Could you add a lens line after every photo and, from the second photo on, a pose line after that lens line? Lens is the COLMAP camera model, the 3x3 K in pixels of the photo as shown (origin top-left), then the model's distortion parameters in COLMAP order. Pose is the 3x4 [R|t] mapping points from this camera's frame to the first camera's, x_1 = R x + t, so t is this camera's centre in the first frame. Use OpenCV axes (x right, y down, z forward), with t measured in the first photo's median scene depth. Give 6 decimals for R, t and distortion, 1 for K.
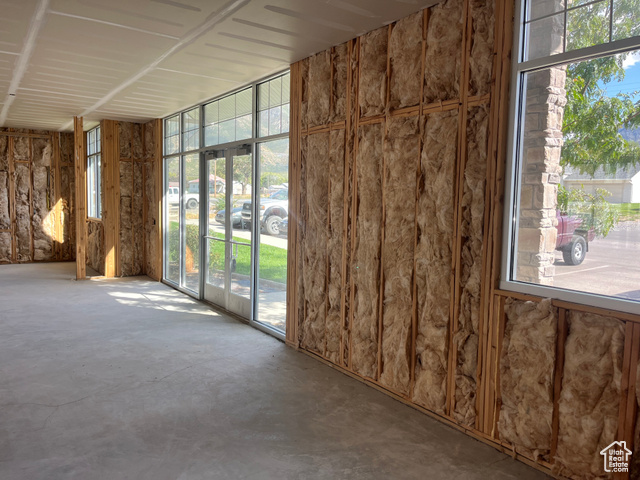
lens RADIAL K [[484.6, 0, 322.1], [0, 484.6, 237.7], [0, 0, 1]] dist [0.061333, -0.083632]
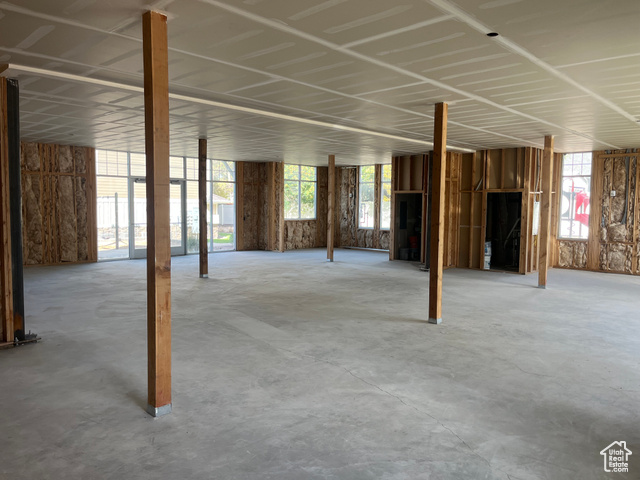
lens RADIAL K [[484.6, 0, 320.7], [0, 484.6, 239.9], [0, 0, 1]] dist [0.061333, -0.083632]
pose [[0.197057, 0.047956, -0.979218, 0.474906], [-0.078446, 0.996372, 0.033010, -0.007230], [0.977249, 0.070311, 0.200104, 0.137077]]
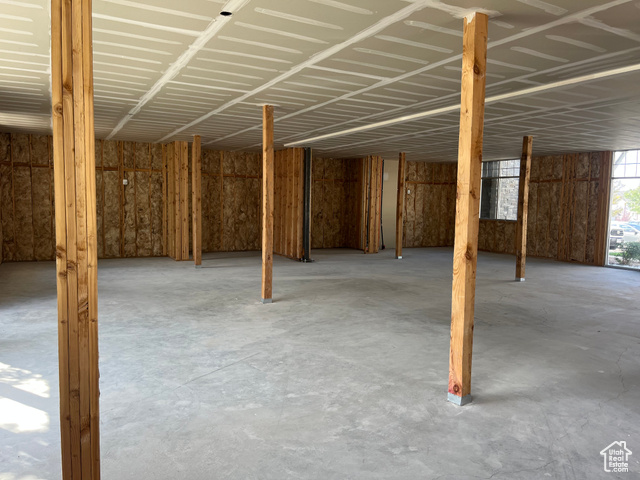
lens RADIAL K [[484.6, 0, 319.9], [0, 484.6, 243.3], [0, 0, 1]] dist [0.061333, -0.083632]
pose [[-0.991871, -0.057171, 0.113679, -1.194267], [-0.038096, 0.985825, 0.163392, -0.203353], [-0.121408, 0.157733, -0.979990, 2.277904]]
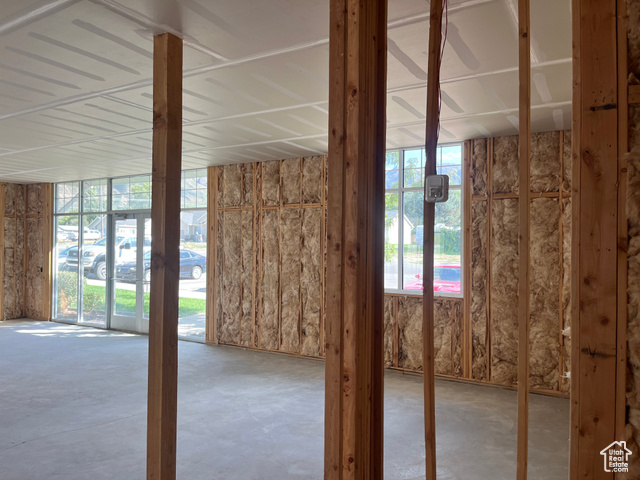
lens RADIAL K [[484.6, 0, 321.7], [0, 484.6, 241.0], [0, 0, 1]] dist [0.061333, -0.083632]
pose [[0.911581, -0.011398, 0.410963, -0.415317], [0.044262, 0.996526, -0.070542, 0.021752], [-0.408731, 0.082495, 0.908919, -0.644836]]
